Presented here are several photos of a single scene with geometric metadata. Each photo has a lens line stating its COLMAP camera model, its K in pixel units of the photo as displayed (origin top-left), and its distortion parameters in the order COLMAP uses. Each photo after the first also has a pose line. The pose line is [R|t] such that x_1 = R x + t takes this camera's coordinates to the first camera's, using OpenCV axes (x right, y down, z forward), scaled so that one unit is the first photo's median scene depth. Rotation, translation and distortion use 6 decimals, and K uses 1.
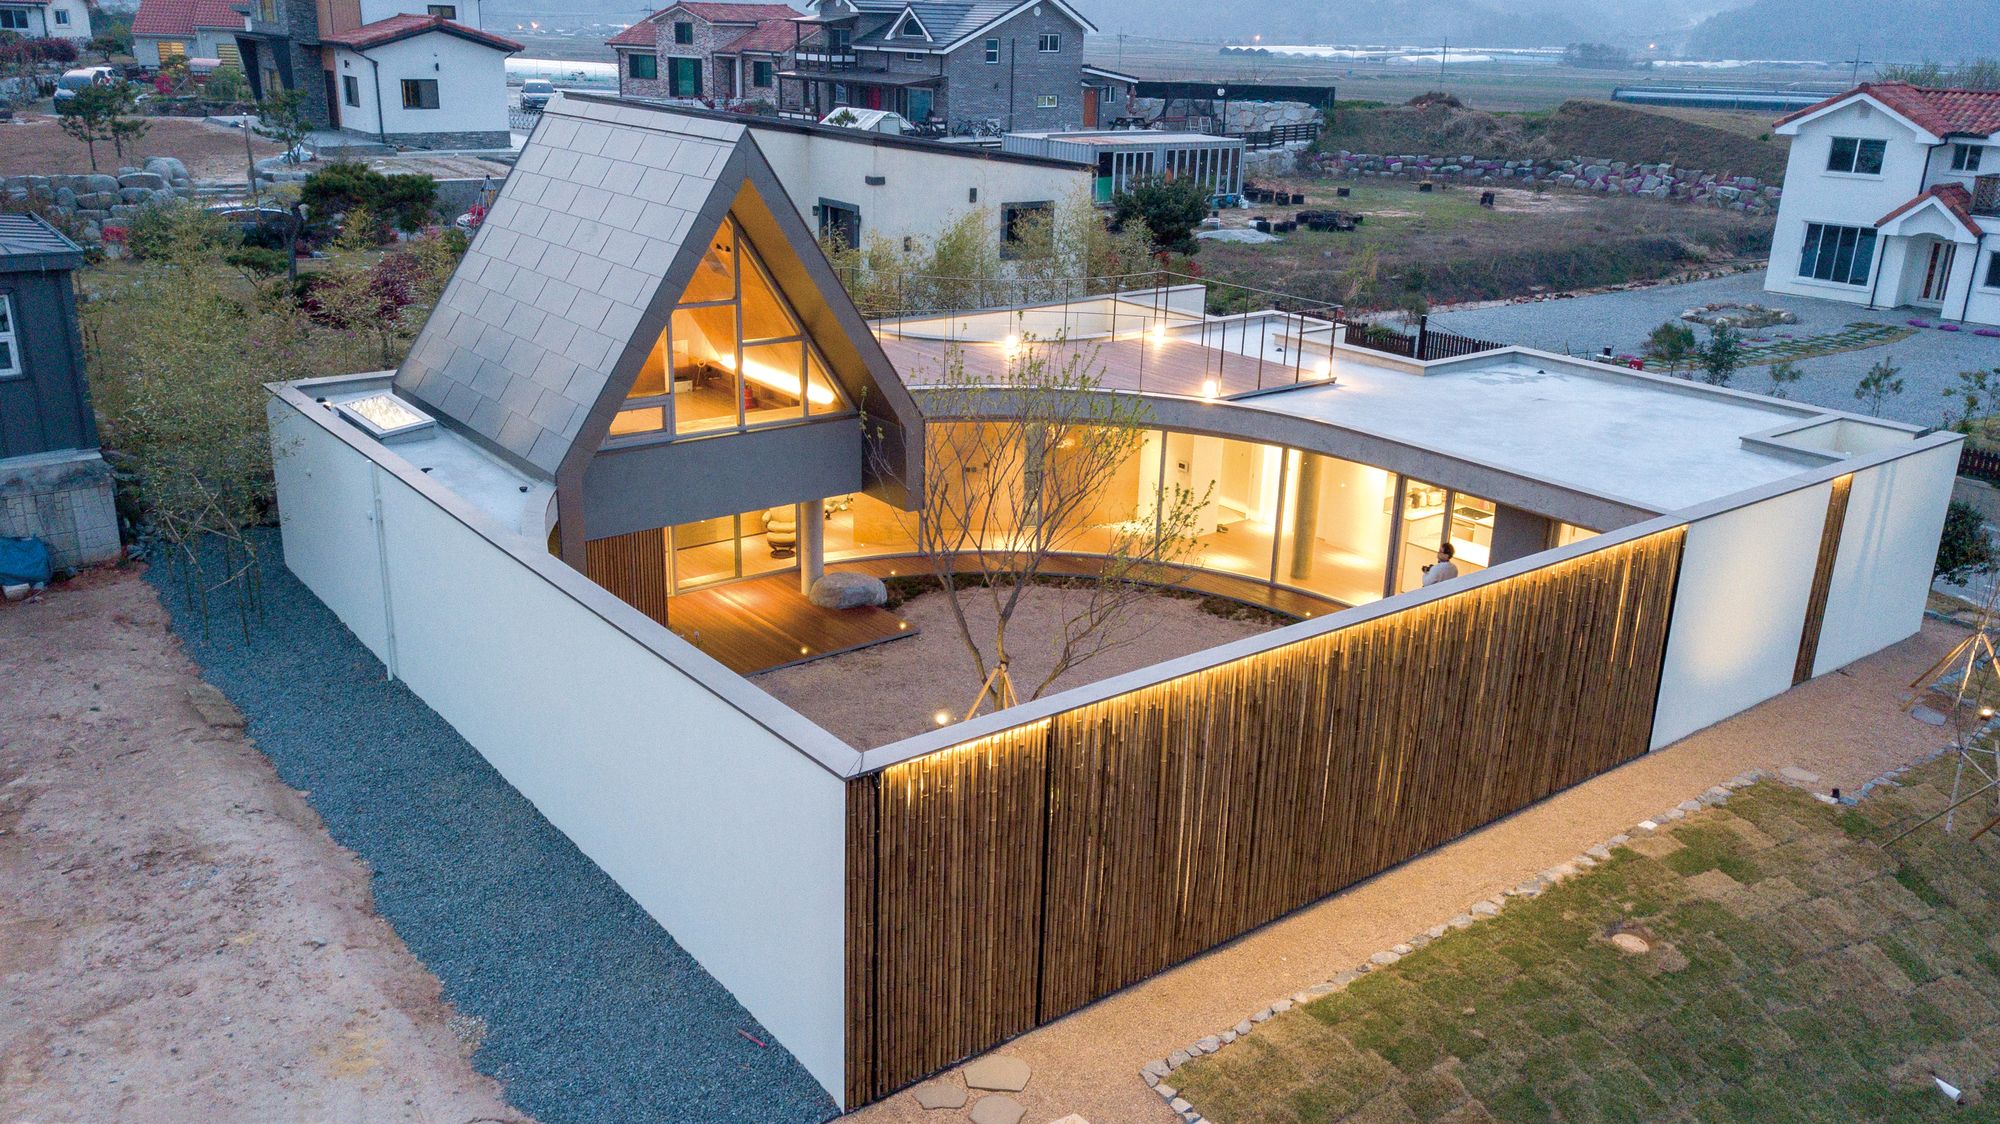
lens RADIAL K [[1607.0, 0, 1000.0], [0, 1607.0, 562.0], [0, 0, 1]] dist [0.002252, -0.000287]
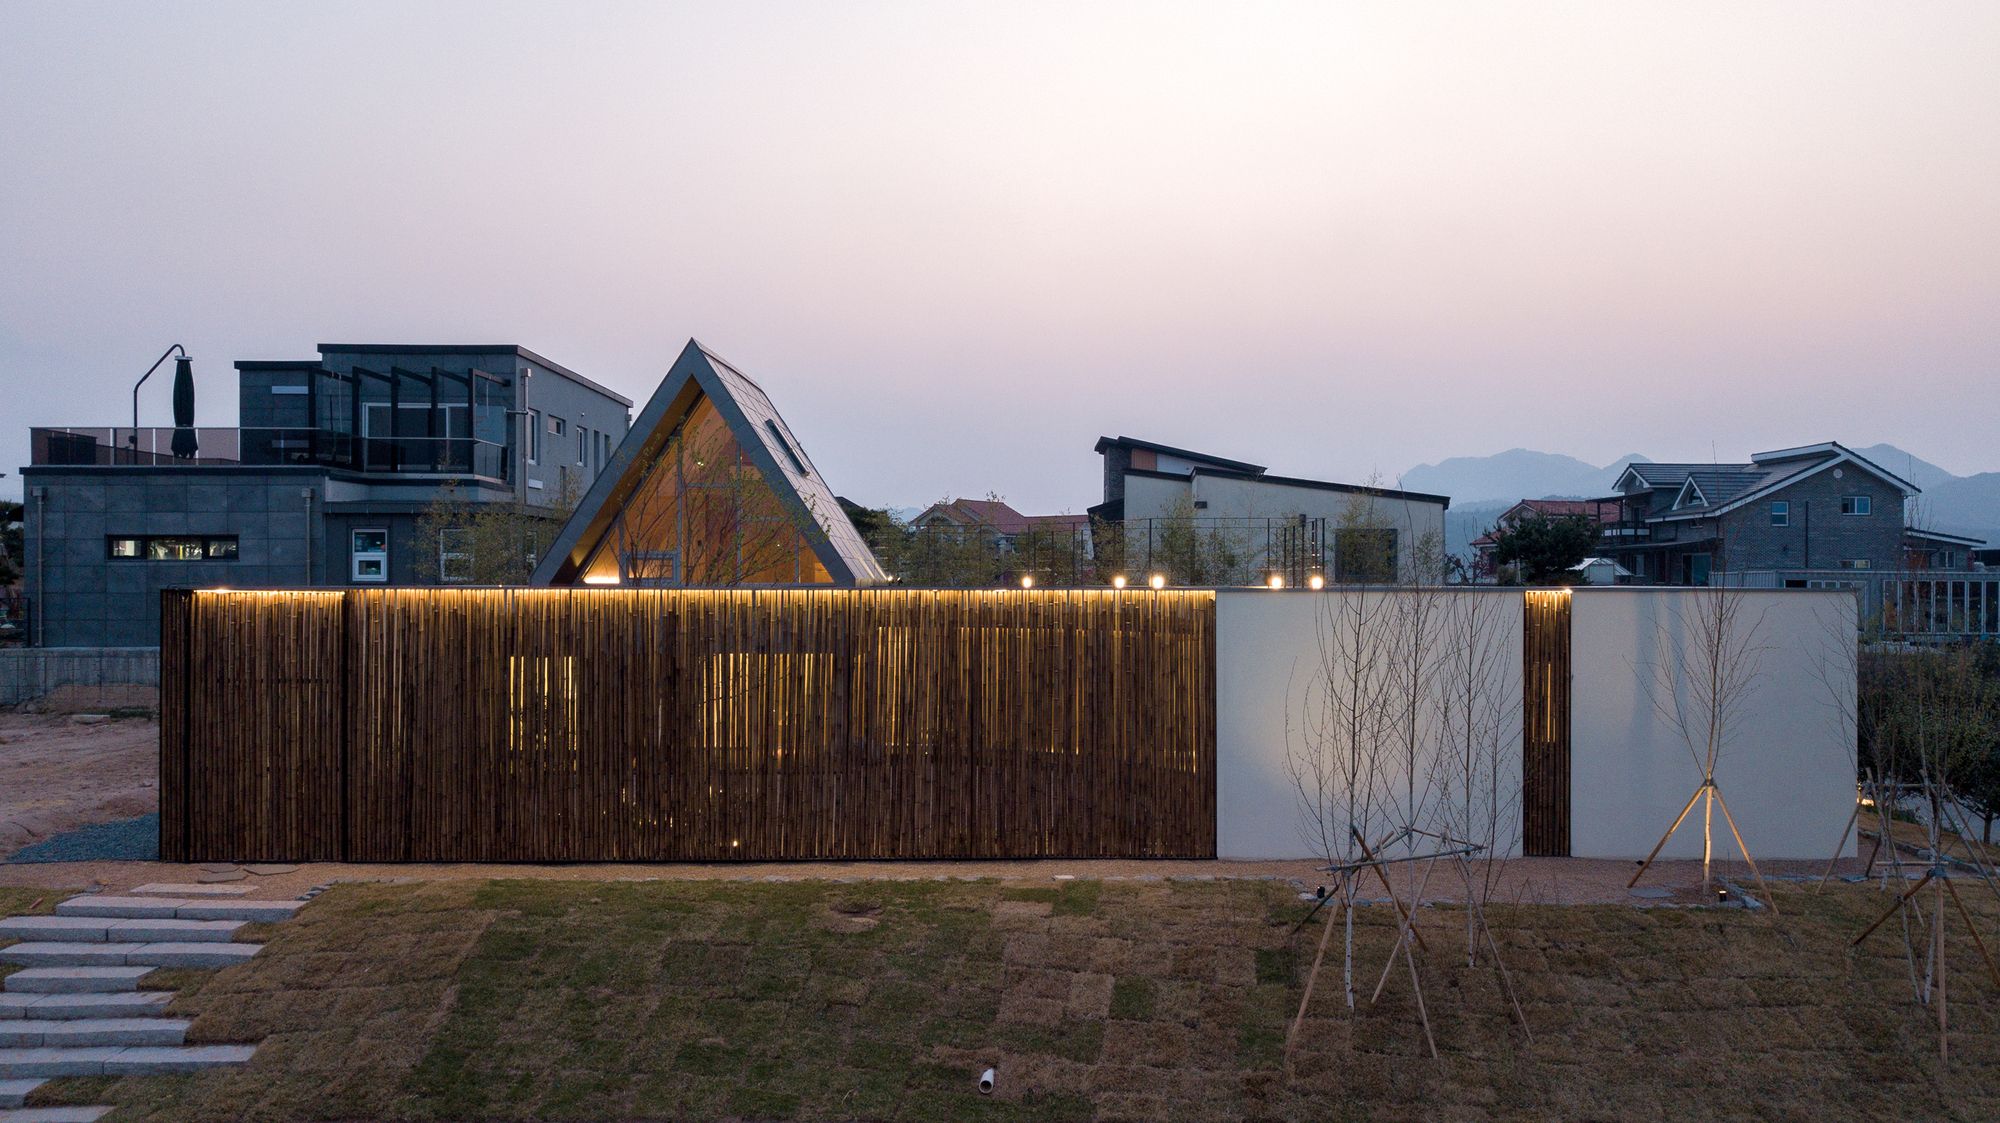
lens RADIAL K [[1552.1, 0, 1000.0], [0, 1552.1, 561.5], [0, 0, 1]] dist [0.003991, 0.002258]
pose [[0.801445, -0.022440, -0.597647, 0.268035], [-0.178877, 0.944559, -0.275340, 0.071930], [0.570691, 0.327575, 0.752998, 0.071135]]
